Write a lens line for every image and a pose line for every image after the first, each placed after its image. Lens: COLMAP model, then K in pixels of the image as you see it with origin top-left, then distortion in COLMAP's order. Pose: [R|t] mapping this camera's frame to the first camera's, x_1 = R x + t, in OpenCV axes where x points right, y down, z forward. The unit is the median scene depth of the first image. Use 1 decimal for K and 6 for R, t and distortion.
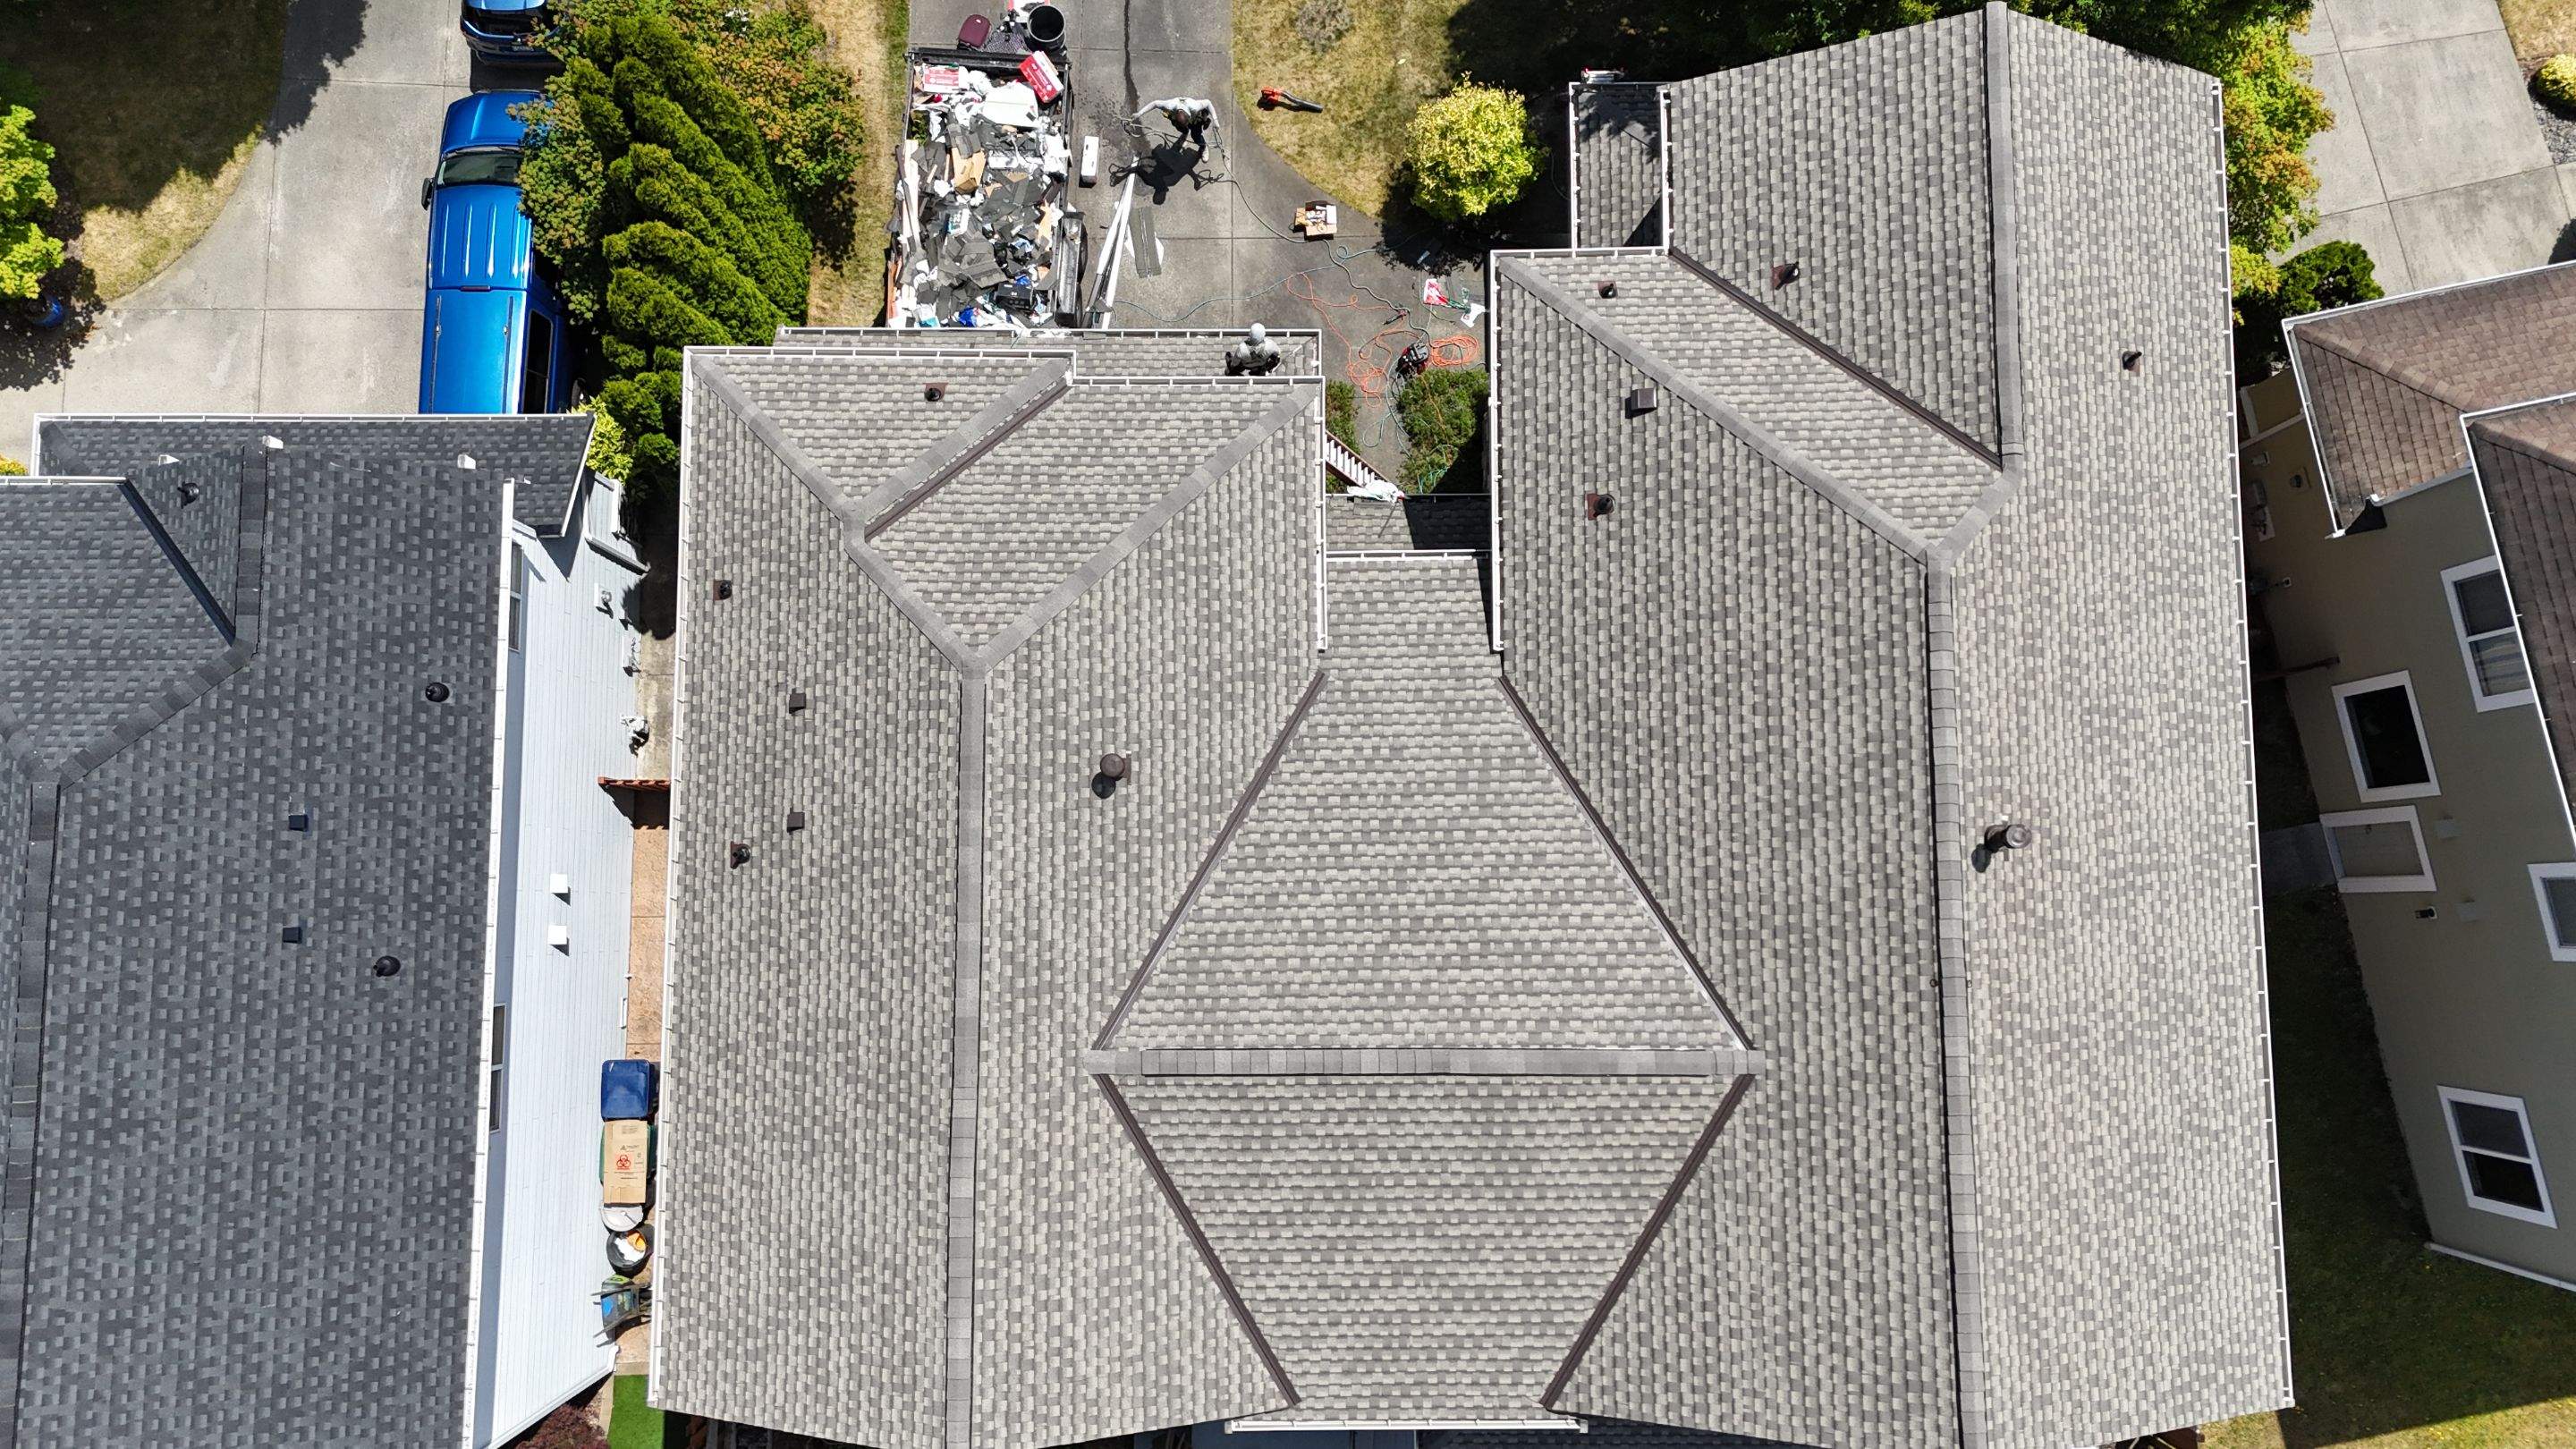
lens RADIAL K [[1929.1, 0, 1283.5], [0, 1929.1, 711.8], [0, 0, 1]] dist [0.088064, -0.143527]
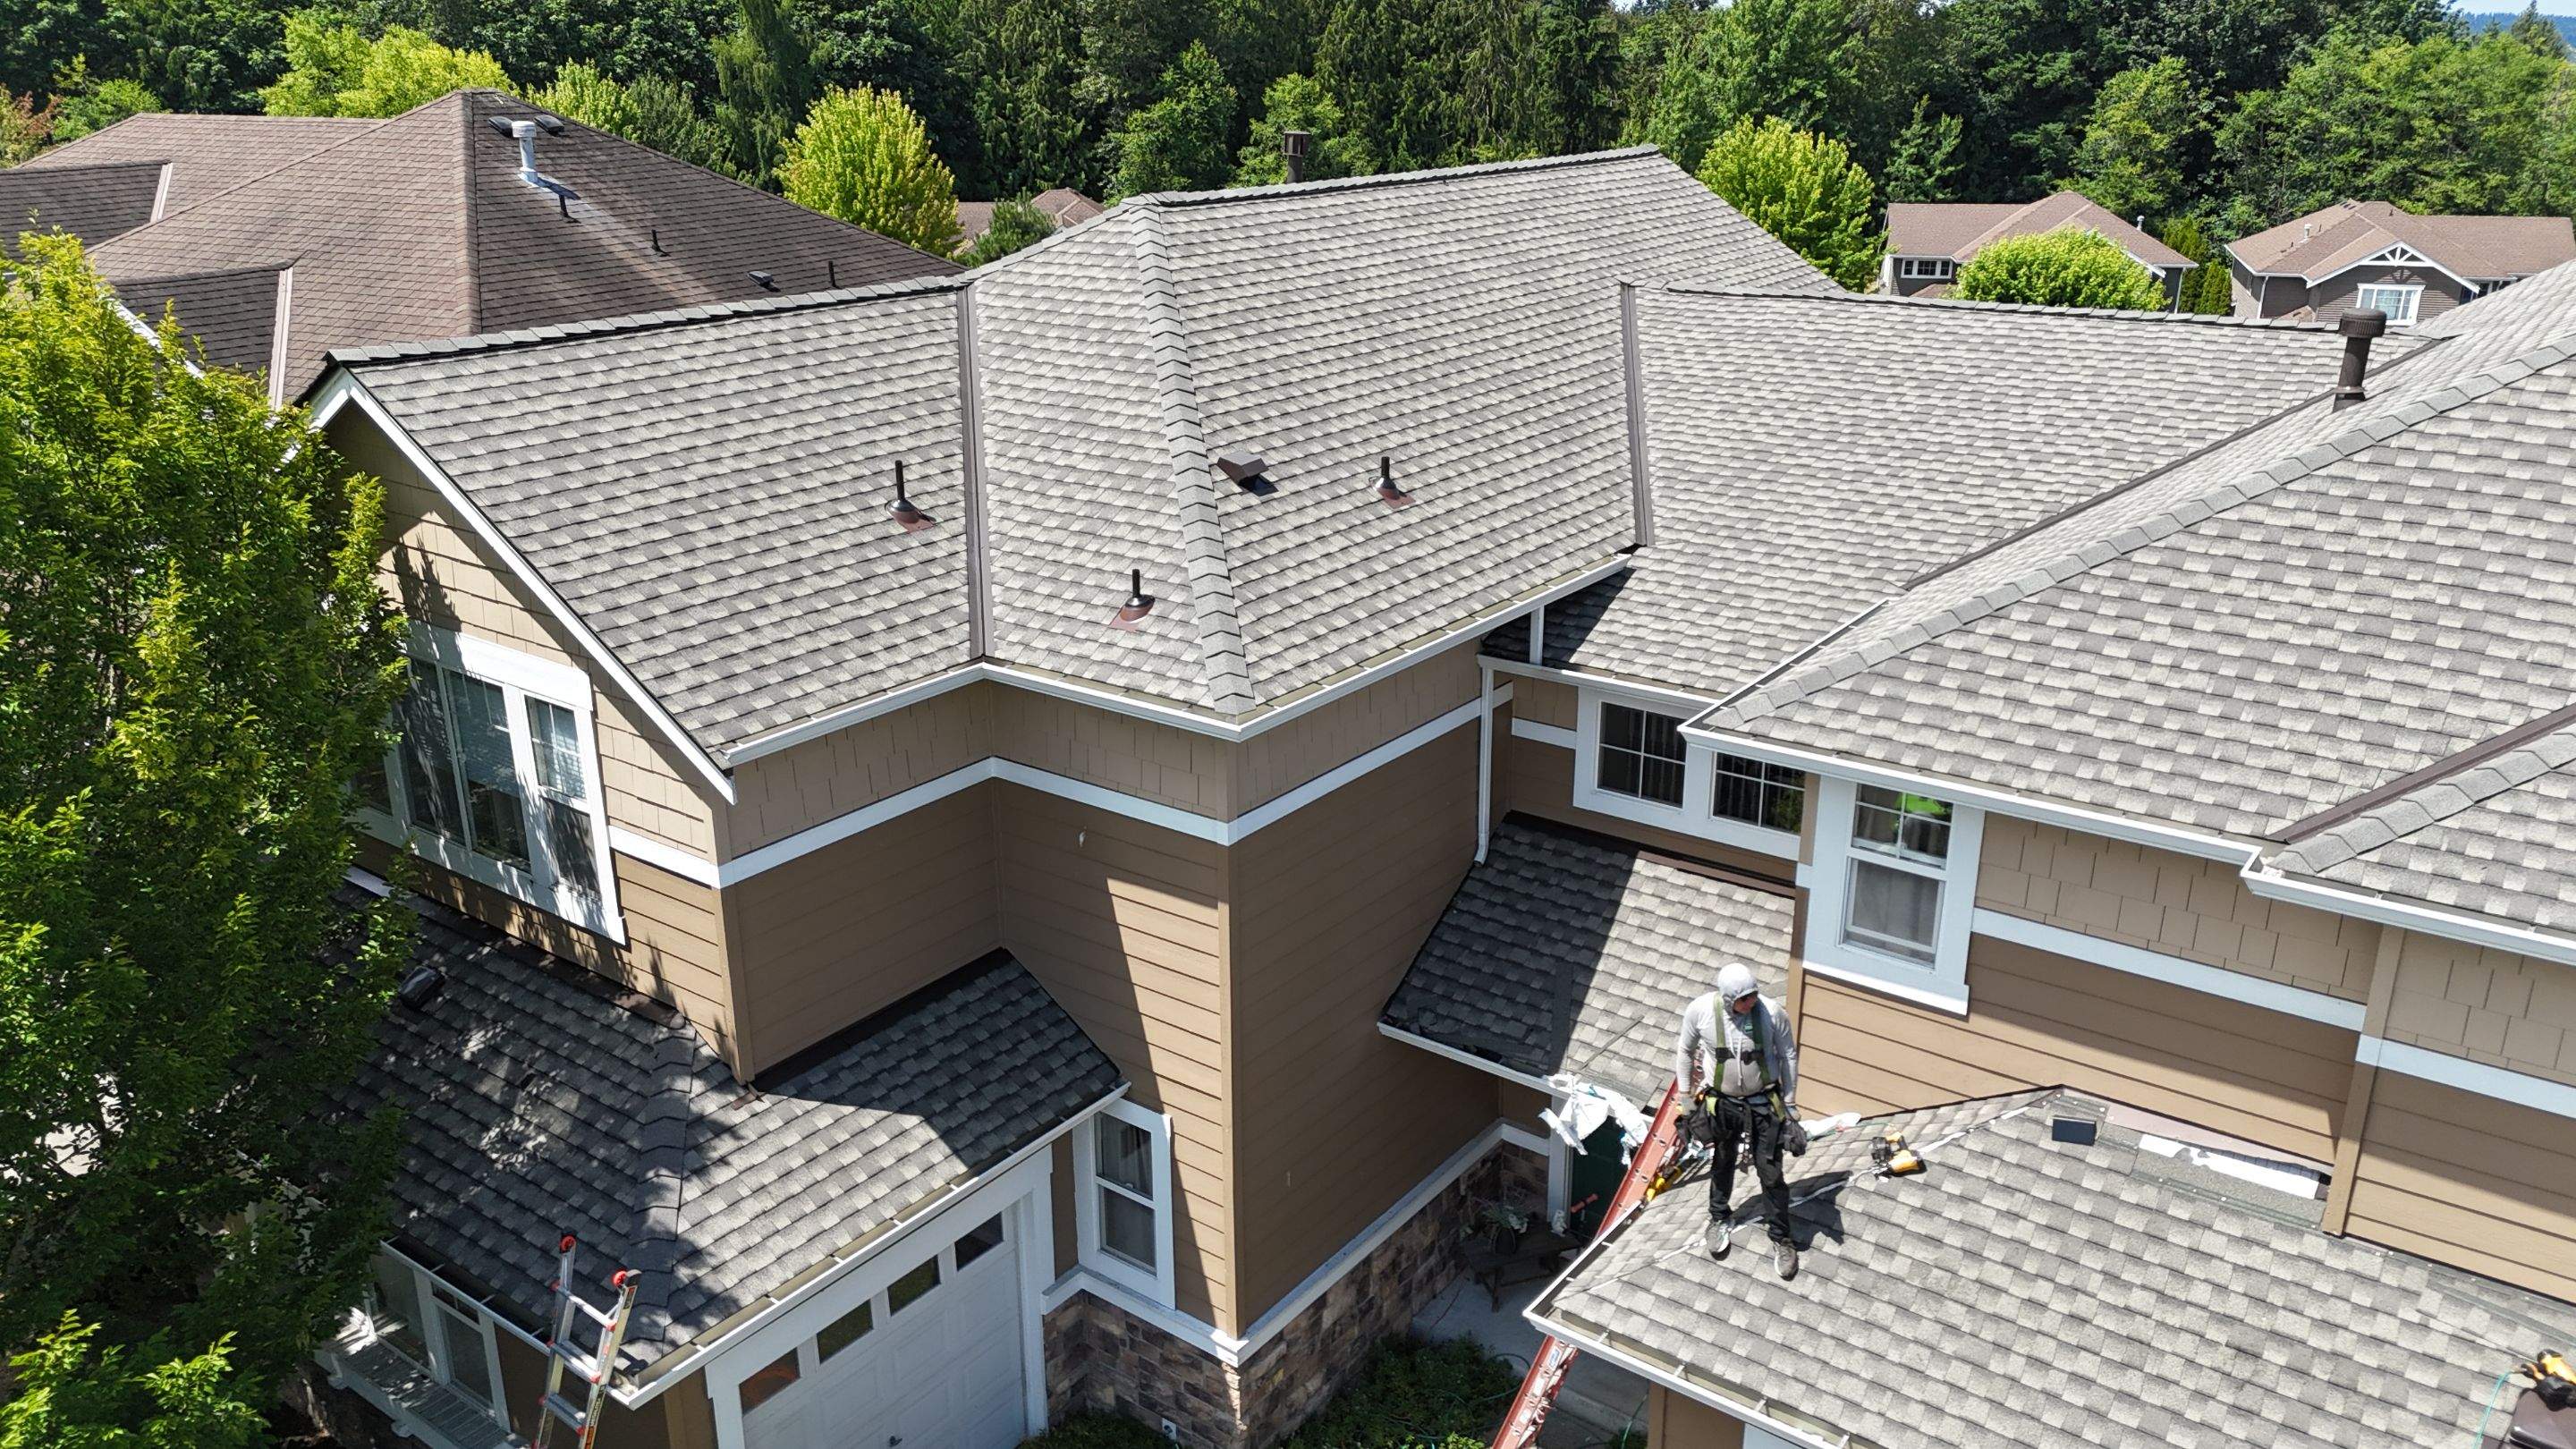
lens RADIAL K [[1884.2, 0, 1290.6], [0, 1884.2, 715.8], [0, 0, 1]] dist [0.083073, -0.077299]
pose [[-0.799706, -0.195230, 0.567764, -0.174327], [0.597370, -0.163982, 0.785021, -0.623877], [-0.060156, 0.966951, 0.247762, 0.923227]]
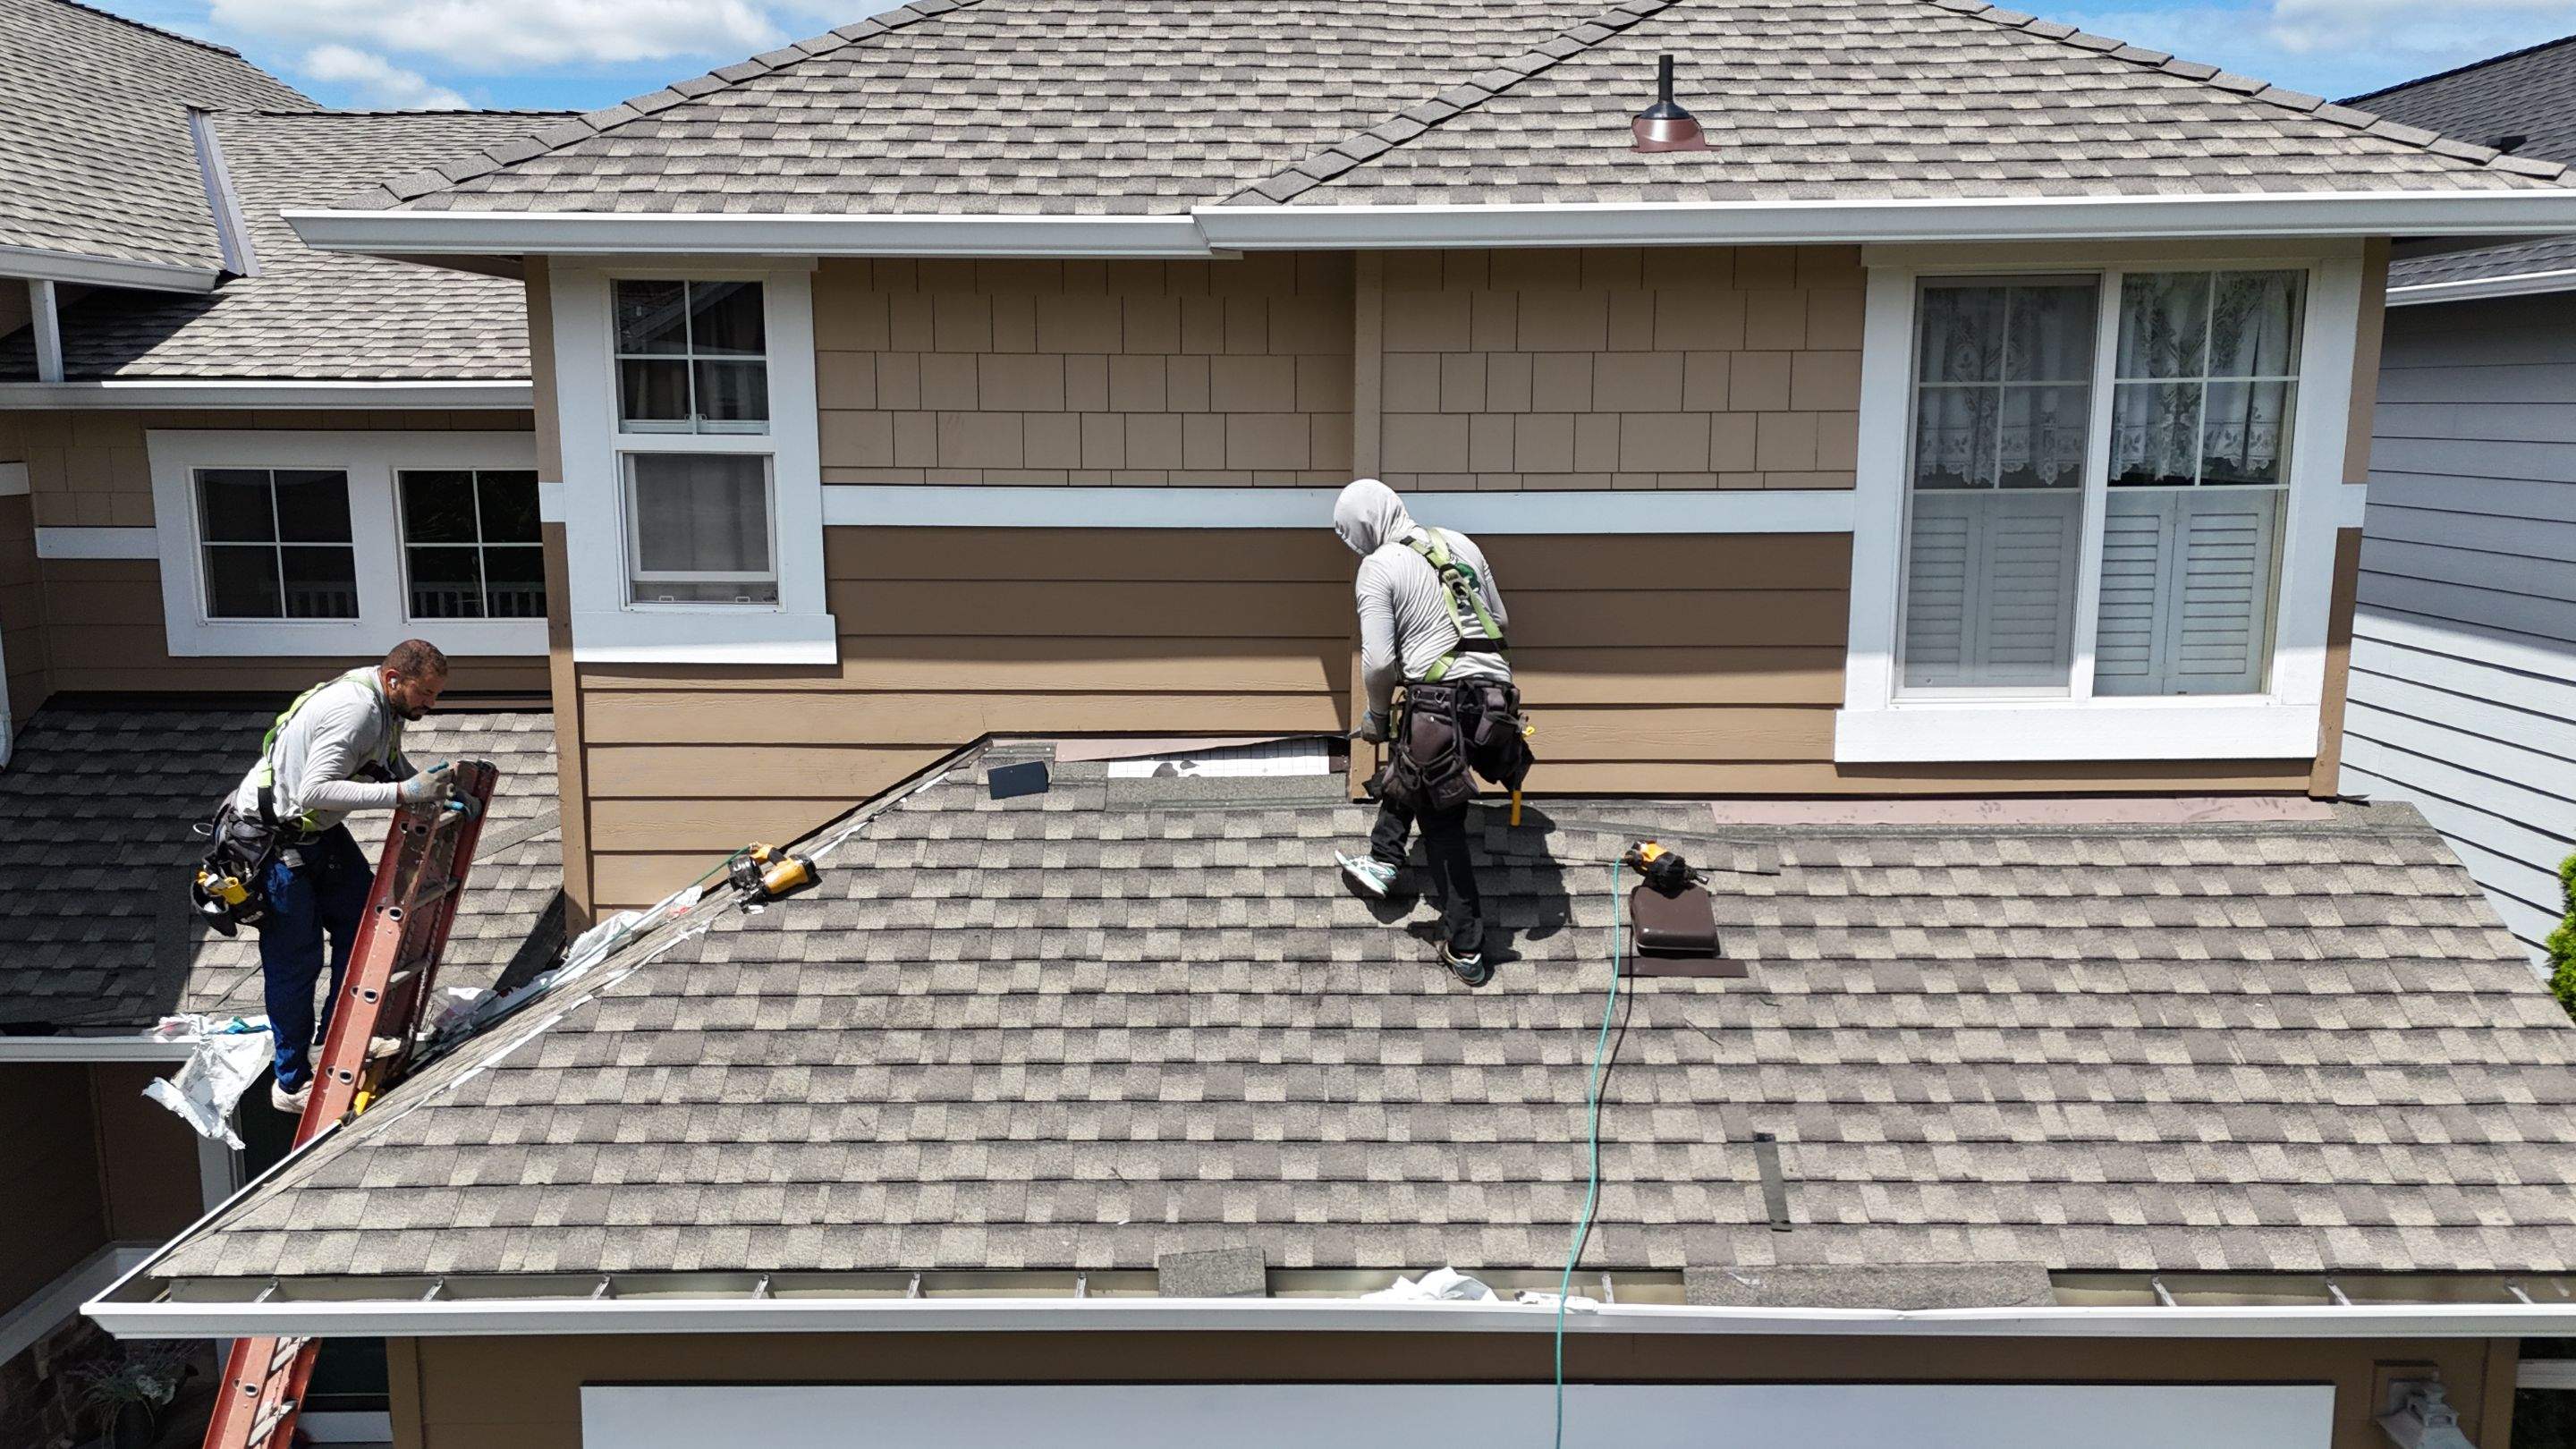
lens RADIAL K [[1884.2, 0, 1290.6], [0, 1884.2, 715.8], [0, 0, 1]] dist [0.083073, -0.077299]
pose [[-0.999994, 0.000334, -0.003394, -0.125424], [-0.003407, -0.055828, 0.998435, -0.467749], [0.000144, 0.998440, 0.055829, 1.099504]]
